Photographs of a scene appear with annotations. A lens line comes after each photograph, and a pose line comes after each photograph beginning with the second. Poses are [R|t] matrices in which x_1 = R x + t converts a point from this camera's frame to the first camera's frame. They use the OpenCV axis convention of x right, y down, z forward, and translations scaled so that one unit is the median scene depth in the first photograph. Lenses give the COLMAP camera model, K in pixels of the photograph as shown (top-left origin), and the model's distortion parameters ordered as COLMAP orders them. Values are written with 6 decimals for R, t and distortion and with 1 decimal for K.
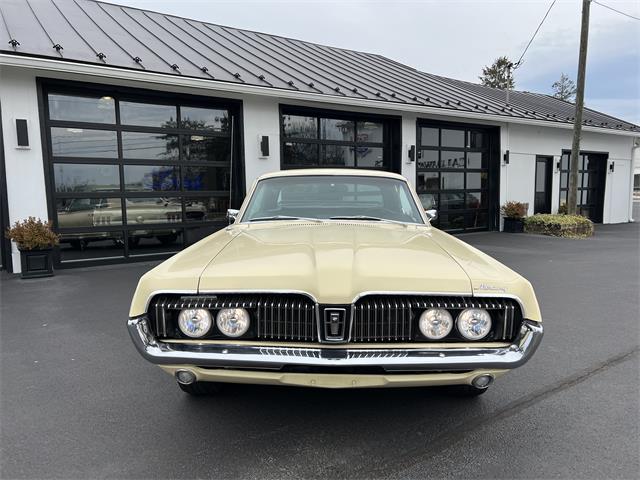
lens RADIAL K [[482.6, 0, 320.1], [0, 482.6, 239.6], [0, 0, 1]] dist [0.067461, -0.079985]
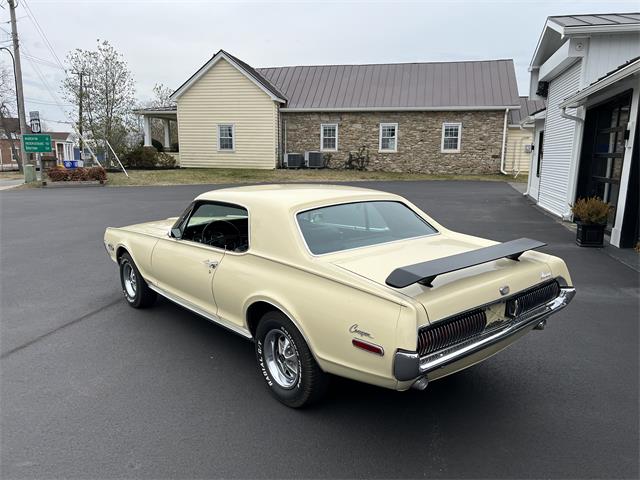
lens RADIAL K [[473.3, 0, 320.4], [0, 473.3, 241.1], [0, 0, 1]] dist [0.064429, -0.073660]
pose [[-0.758356, 0.118350, -0.641007, 0.298065], [-0.055797, 0.967984, 0.244732, -0.138917], [0.649448, 0.221360, -0.727473, 0.896257]]
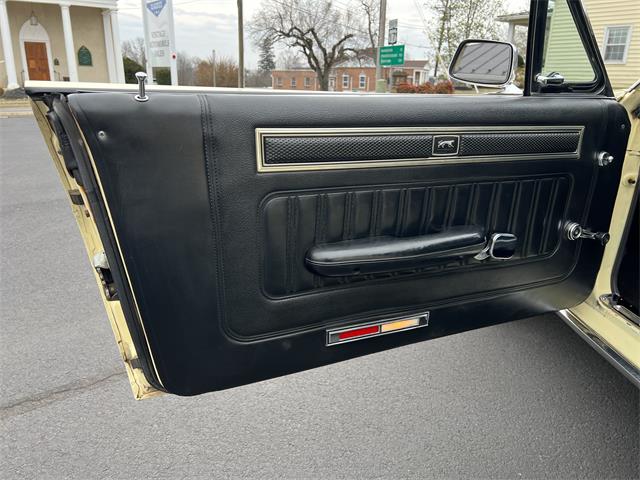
lens RADIAL K [[482.6, 0, 320.1], [0, 482.6, 239.6], [0, 0, 1]] dist [0.067461, -0.079985]
pose [[-0.999505, 0.003756, -0.031224, 0.183504], [-0.008603, 0.922313, 0.386348, -0.025402], [0.030250, 0.386425, -0.921825, 0.554626]]
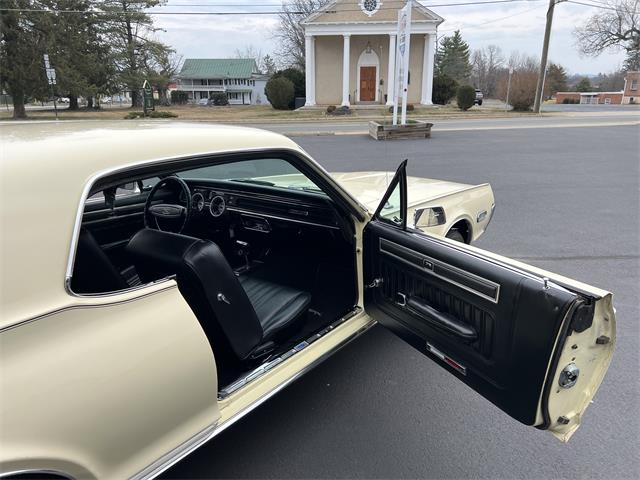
lens RADIAL K [[479.1, 0, 317.8], [0, 479.1, 241.4], [0, 0, 1]] dist [0.050638, -0.057599]
pose [[-0.808304, -0.159627, 0.566713, -0.209744], [0.070006, 0.929660, 0.361707, -0.100008], [-0.584589, 0.332042, -0.740273, 0.646754]]
